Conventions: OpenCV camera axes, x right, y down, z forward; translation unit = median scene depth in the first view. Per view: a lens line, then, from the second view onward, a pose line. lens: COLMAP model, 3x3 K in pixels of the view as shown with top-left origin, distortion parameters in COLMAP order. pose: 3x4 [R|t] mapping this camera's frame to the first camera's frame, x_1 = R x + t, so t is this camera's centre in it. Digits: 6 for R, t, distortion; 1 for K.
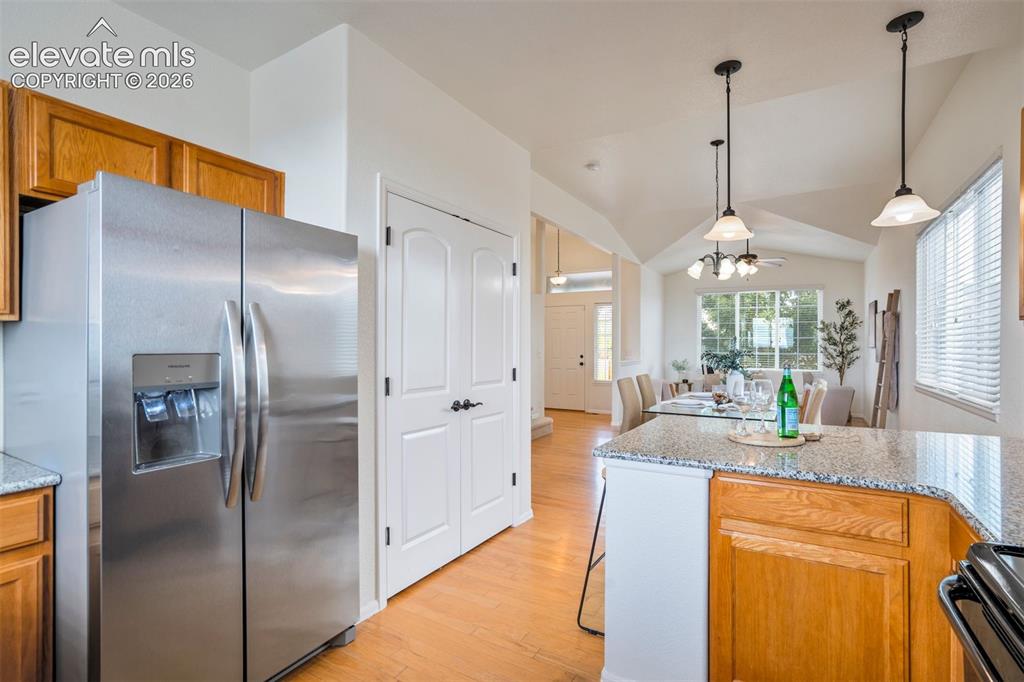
lens RADIAL K [[476.3, 0, 515.7], [0, 476.3, 343.7], [0, 0, 1]] dist [-0.026037, 0.011082]
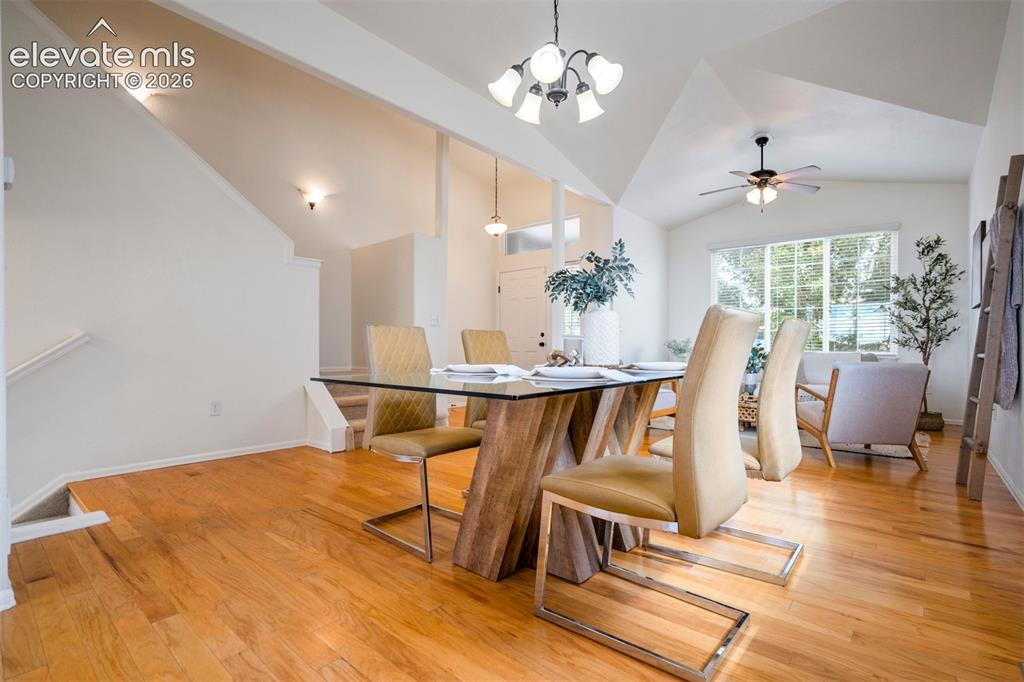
lens RADIAL K [[476.3, 0, 508.3], [0, 476.3, 347.2], [0, 0, 1]] dist [-0.026037, 0.011082]
pose [[0.985654, 0.000105, -0.168781, 0.244272], [-0.000121, 1.000000, -0.000088, 0.053326], [0.168781, 0.000108, 0.985654, 0.283368]]
